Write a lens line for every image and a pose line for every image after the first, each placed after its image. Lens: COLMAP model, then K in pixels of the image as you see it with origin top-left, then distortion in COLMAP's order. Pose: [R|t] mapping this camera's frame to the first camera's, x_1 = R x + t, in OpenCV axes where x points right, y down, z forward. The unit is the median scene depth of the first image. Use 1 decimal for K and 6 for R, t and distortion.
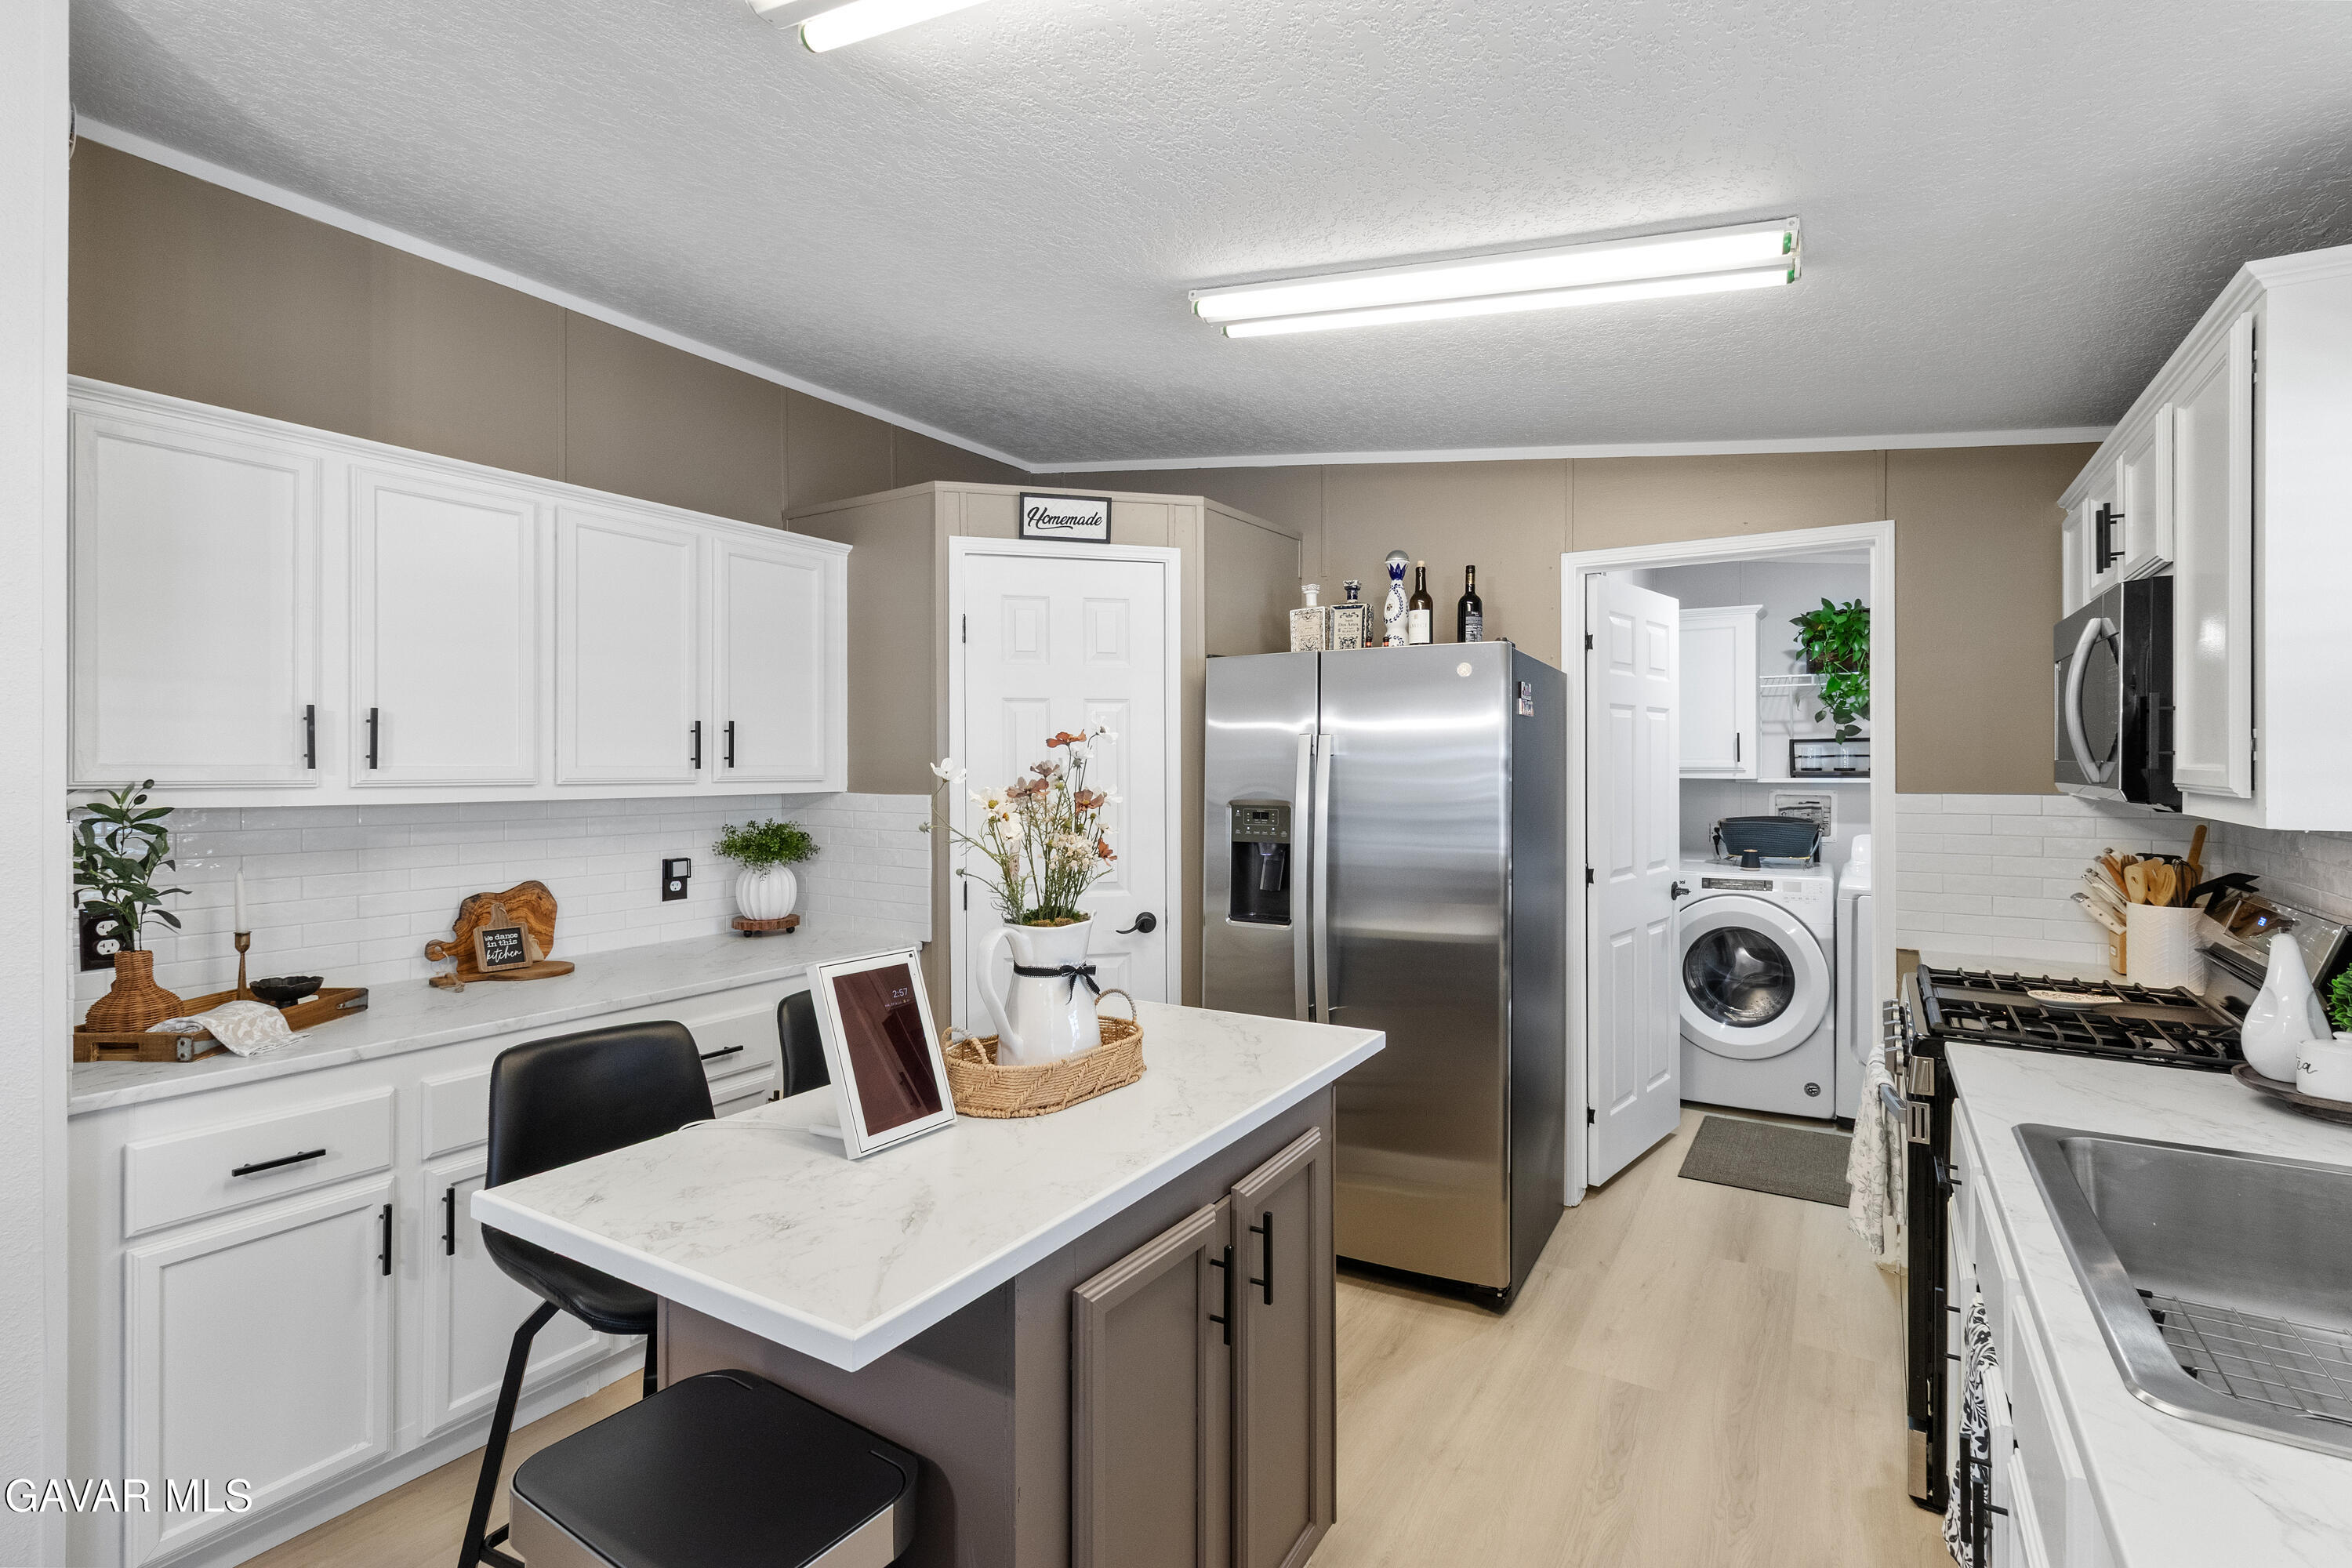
lens RADIAL K [[1088.9, 0, 1177.4], [0, 1088.9, 761.5], [0, 0, 1]] dist [0.002577, -0.000524]
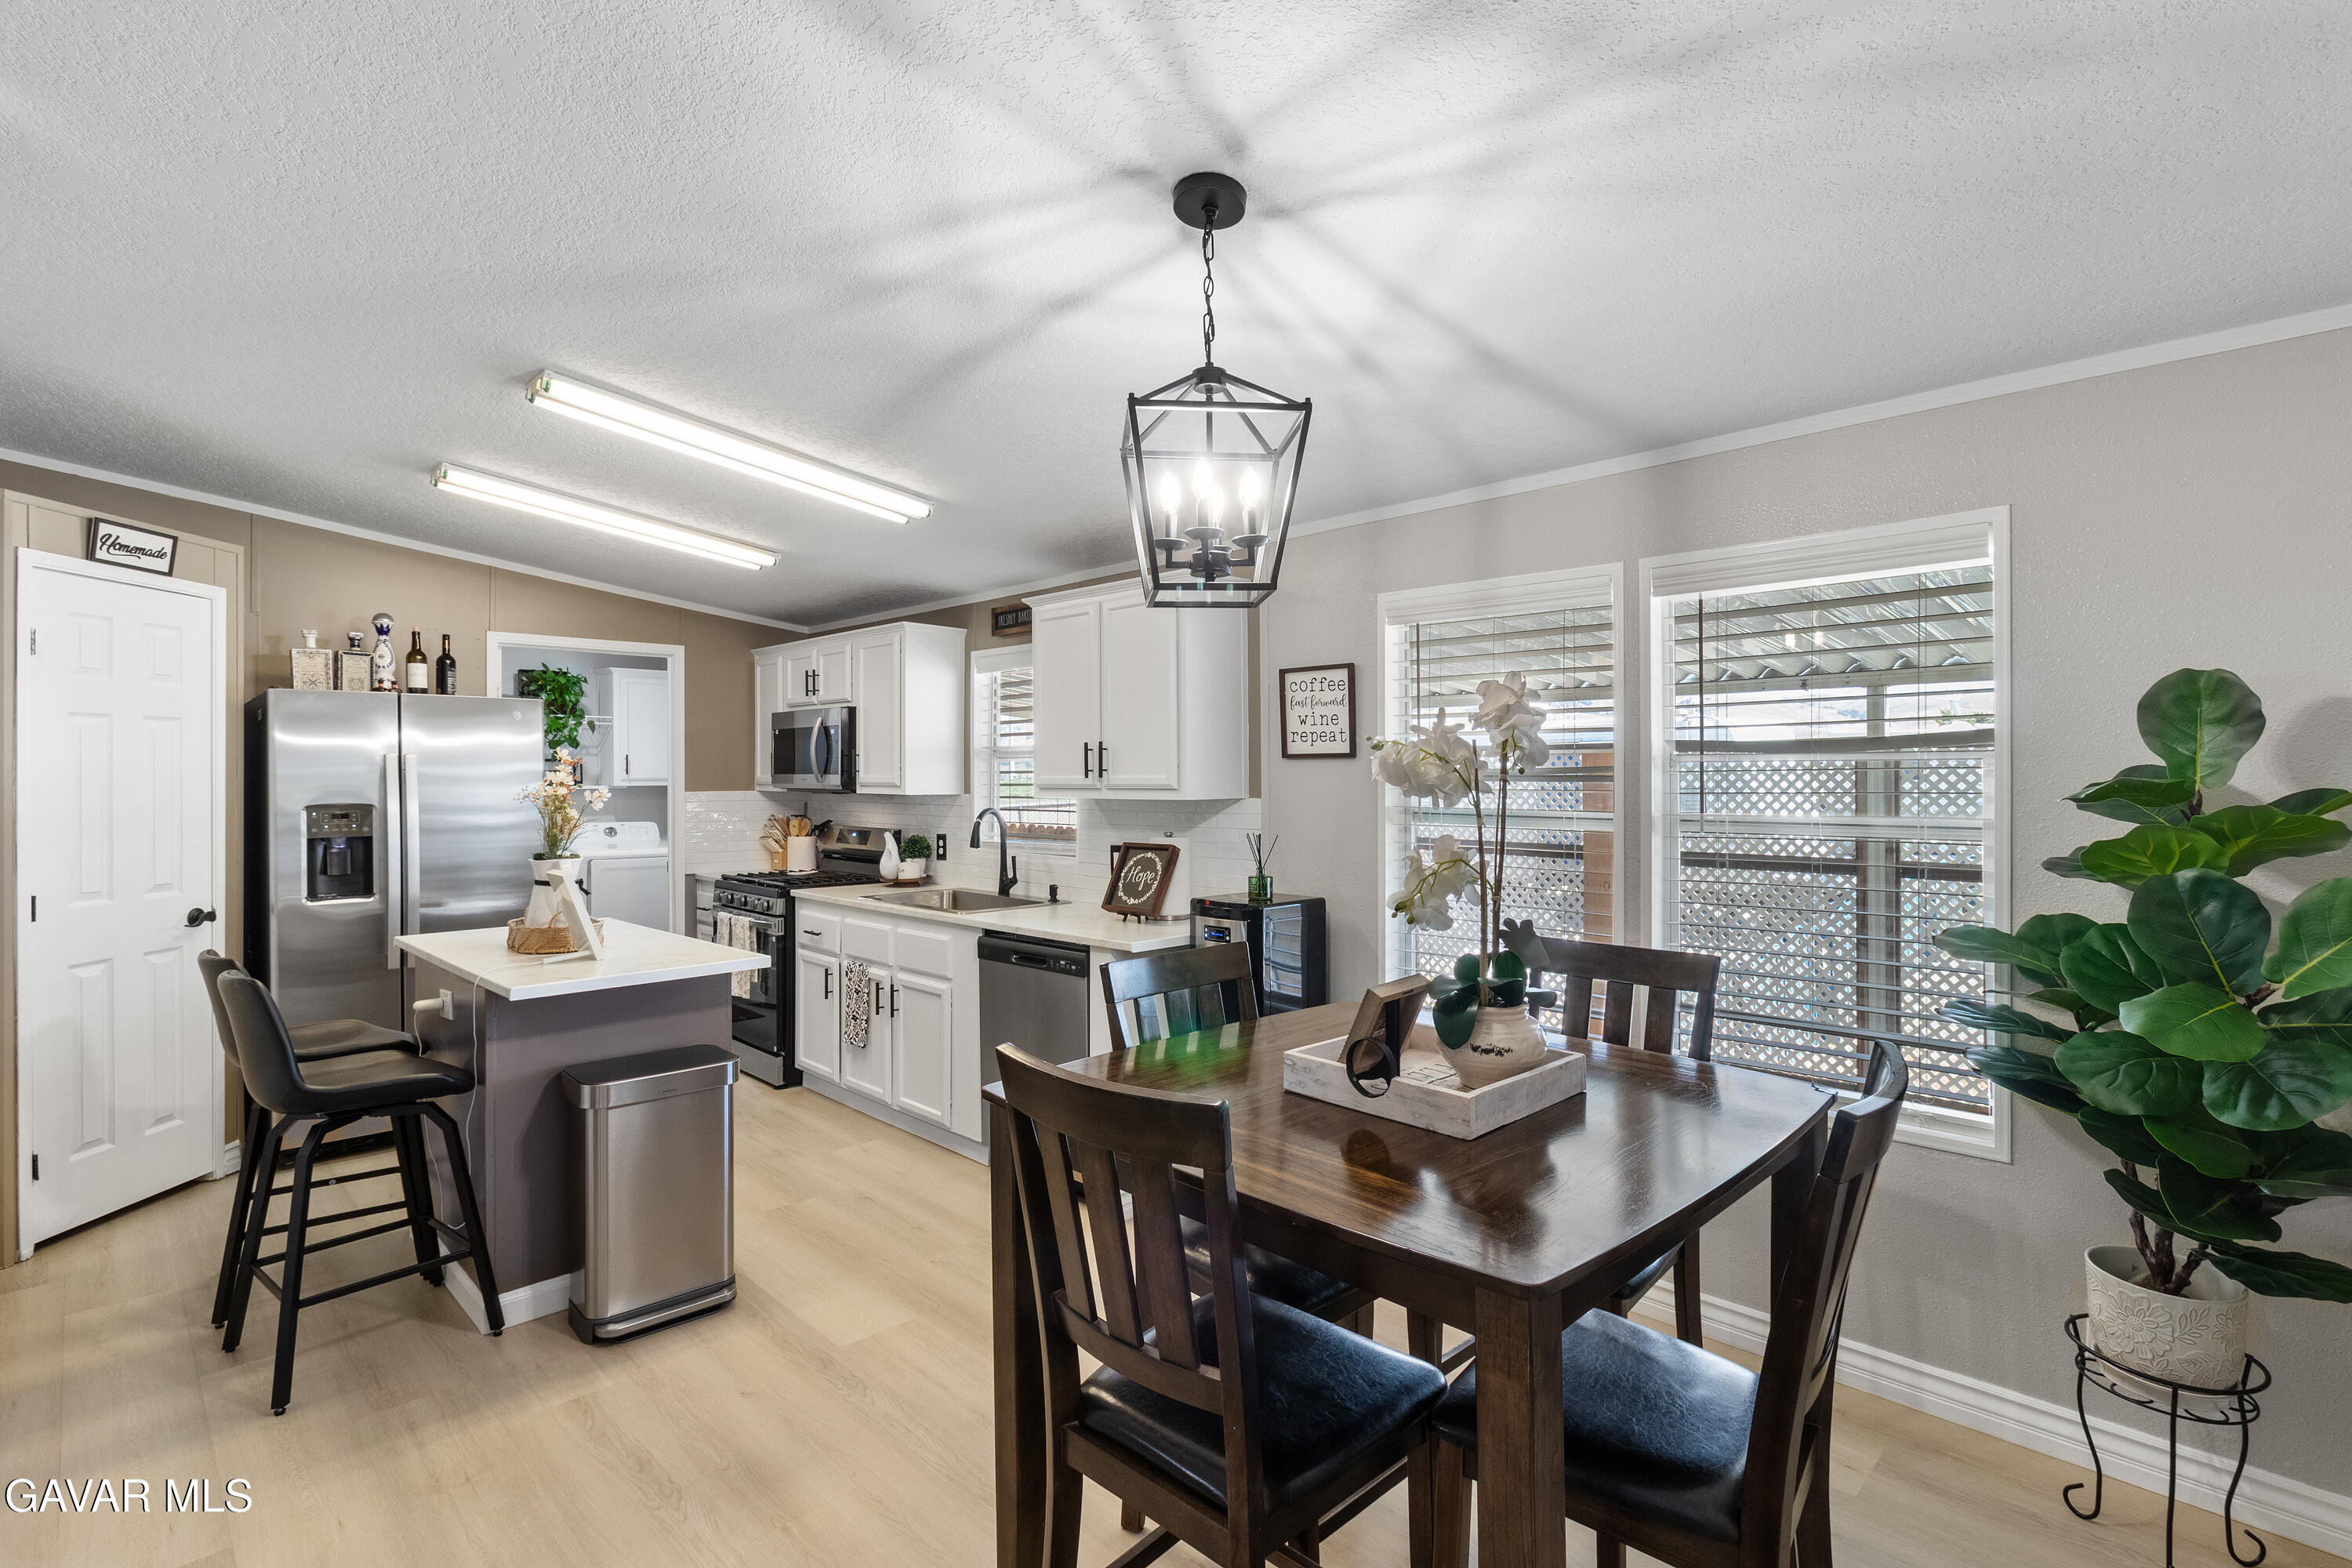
lens RADIAL K [[1088.9, 0, 1176.2], [0, 1088.9, 780.9], [0, 0, 1]] dist [0.002577, -0.000524]
pose [[0.237872, -0.004484, 0.971286, -0.901816], [0.002327, 0.999989, 0.004047, 0.004935], [-0.971294, 0.001298, 0.237880, -0.255590]]
